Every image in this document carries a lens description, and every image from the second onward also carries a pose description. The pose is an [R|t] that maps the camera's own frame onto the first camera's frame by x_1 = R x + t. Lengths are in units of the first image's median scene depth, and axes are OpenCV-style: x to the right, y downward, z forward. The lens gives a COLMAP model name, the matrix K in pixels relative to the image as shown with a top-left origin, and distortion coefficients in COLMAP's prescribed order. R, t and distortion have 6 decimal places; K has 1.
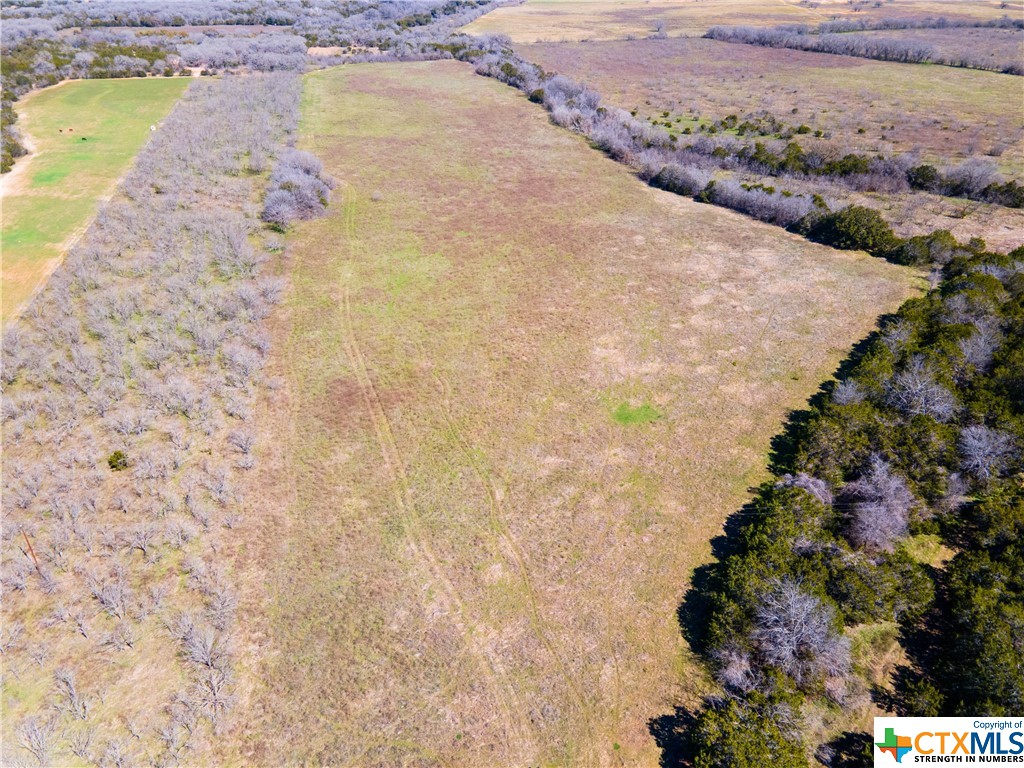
lens RADIAL K [[747.6, 0, 513.0], [0, 747.6, 378.1], [0, 0, 1]] dist [0.034191, 0.012415]
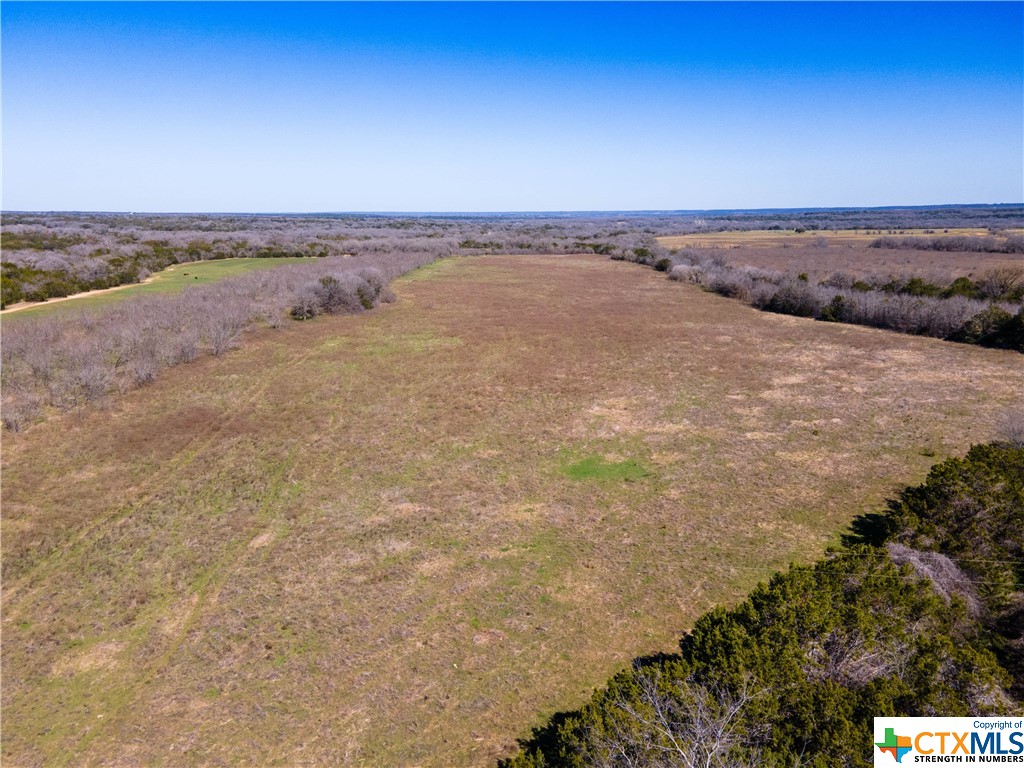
lens RADIAL K [[747.6, 0, 511.9], [0, 747.6, 385.0], [0, 0, 1]] dist [0.034191, 0.012415]
pose [[0.972704, 0.051419, -0.226282, 0.123588], [-0.115274, 0.953383, -0.278879, 0.085698], [0.201394, 0.297351, 0.933286, 0.249926]]
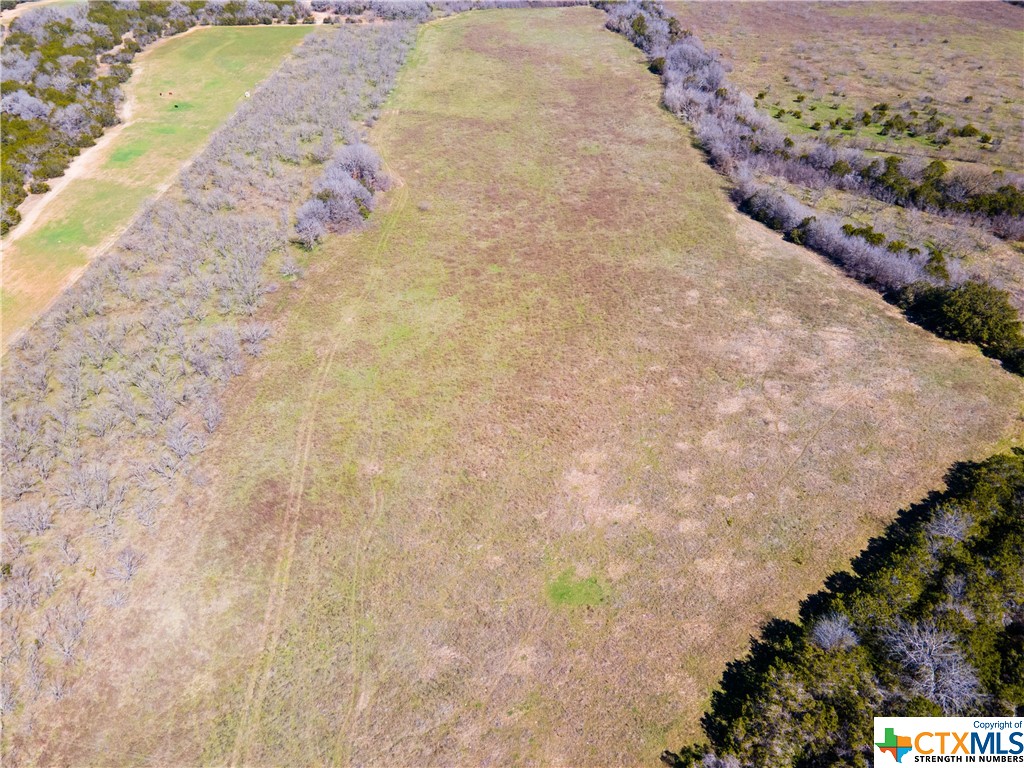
lens RADIAL K [[747.6, 0, 511.7], [0, 747.6, 384.5], [0, 0, 1]] dist [0.034191, 0.012415]
pose [[0.976593, 0.116048, -0.181107, 0.123302], [-0.097594, 0.989381, 0.107705, -0.145723], [0.191683, -0.087509, 0.977548, 0.111795]]
